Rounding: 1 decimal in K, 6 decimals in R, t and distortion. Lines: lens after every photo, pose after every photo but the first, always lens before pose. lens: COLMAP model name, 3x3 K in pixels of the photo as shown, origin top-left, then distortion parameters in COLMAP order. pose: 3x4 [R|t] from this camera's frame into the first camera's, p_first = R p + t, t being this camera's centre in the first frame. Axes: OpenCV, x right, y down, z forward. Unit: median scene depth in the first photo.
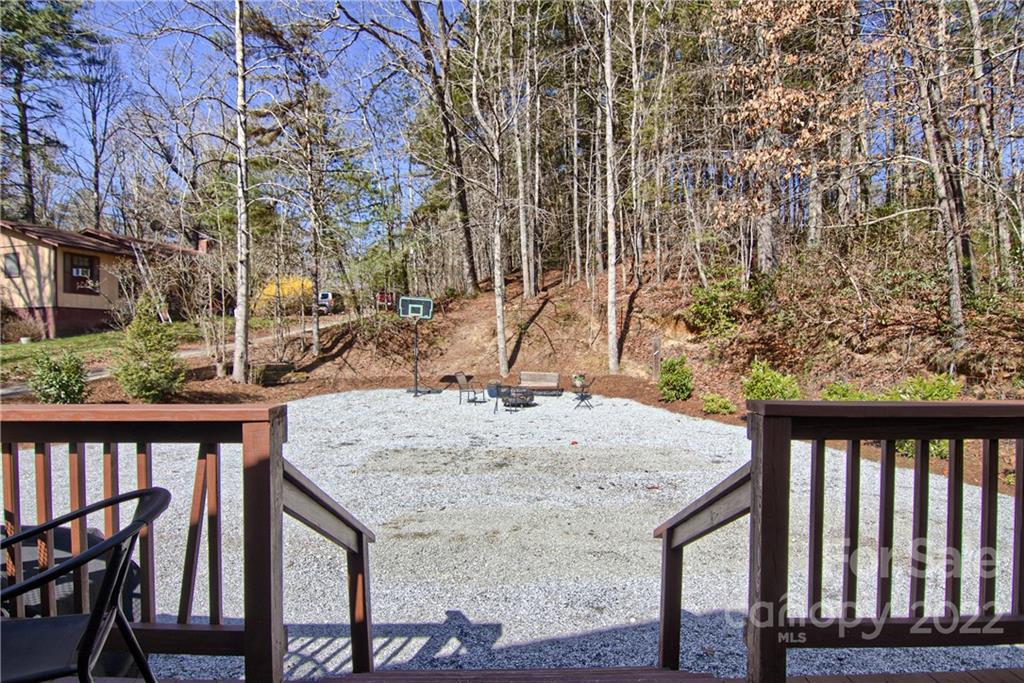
lens RADIAL K [[519.5, 0, 504.6], [0, 519.5, 351.3], [0, 0, 1]] dist [-0.000868, -0.014883]
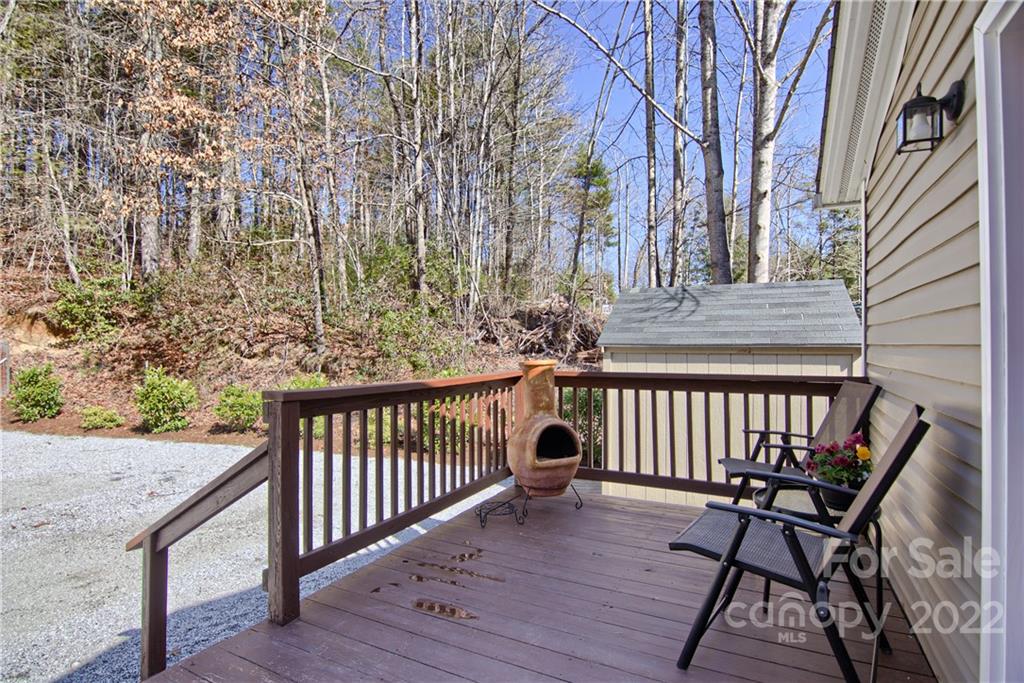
lens RADIAL K [[519.5, 0, 504.6], [0, 519.5, 351.3], [0, 0, 1]] dist [-0.000868, -0.014883]
pose [[0.458754, 0.000182, 0.888563, -0.040299], [0.010634, 0.999927, -0.005695, 0.001155], [-0.888500, 0.012061, 0.458719, -0.008416]]
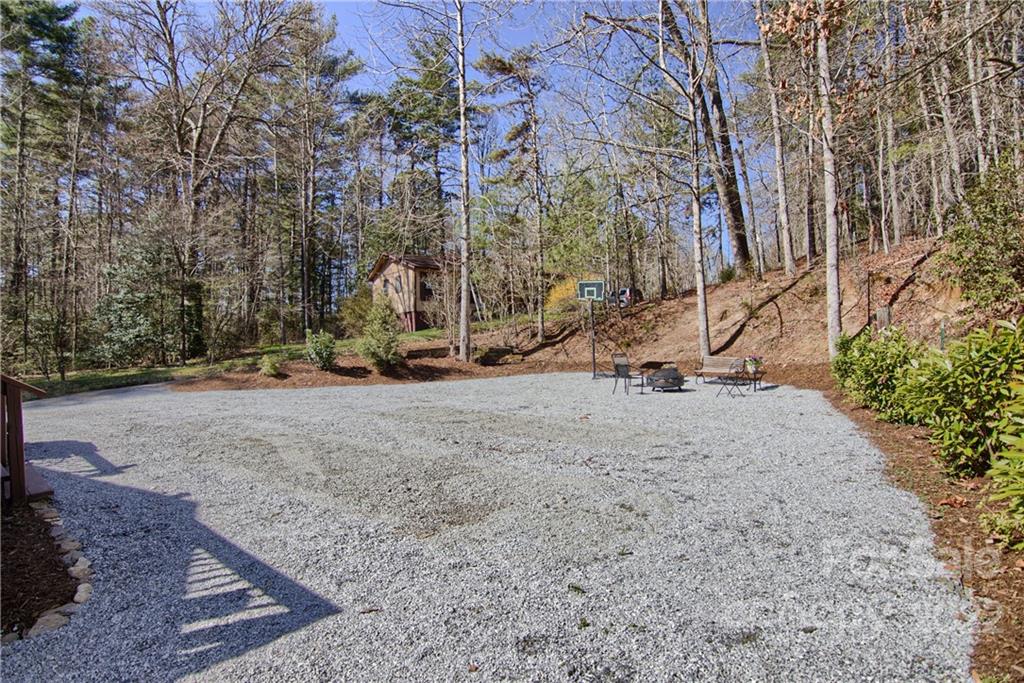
lens RADIAL K [[519.5, 0, 504.6], [0, 519.5, 351.3], [0, 0, 1]] dist [-0.000868, -0.014883]
pose [[0.745116, 0.004374, -0.666920, 0.377943], [-0.009831, 0.999942, -0.004426, 0.040322], [0.666862, 0.009854, 0.745116, 0.137393]]
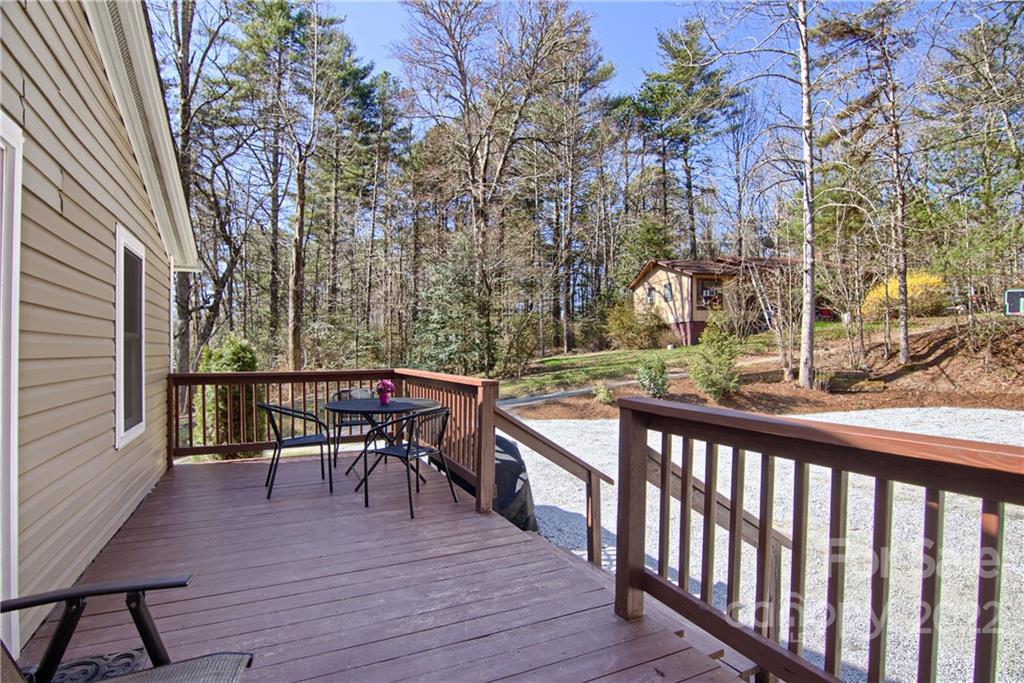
lens RADIAL K [[519.5, 0, 504.6], [0, 519.5, 351.3], [0, 0, 1]] dist [-0.000868, -0.014883]
pose [[0.426753, 0.004832, -0.904355, 0.166354], [-0.014351, 0.999896, -0.001430, -0.001942], [0.904254, 0.013589, 0.426778, 0.012800]]
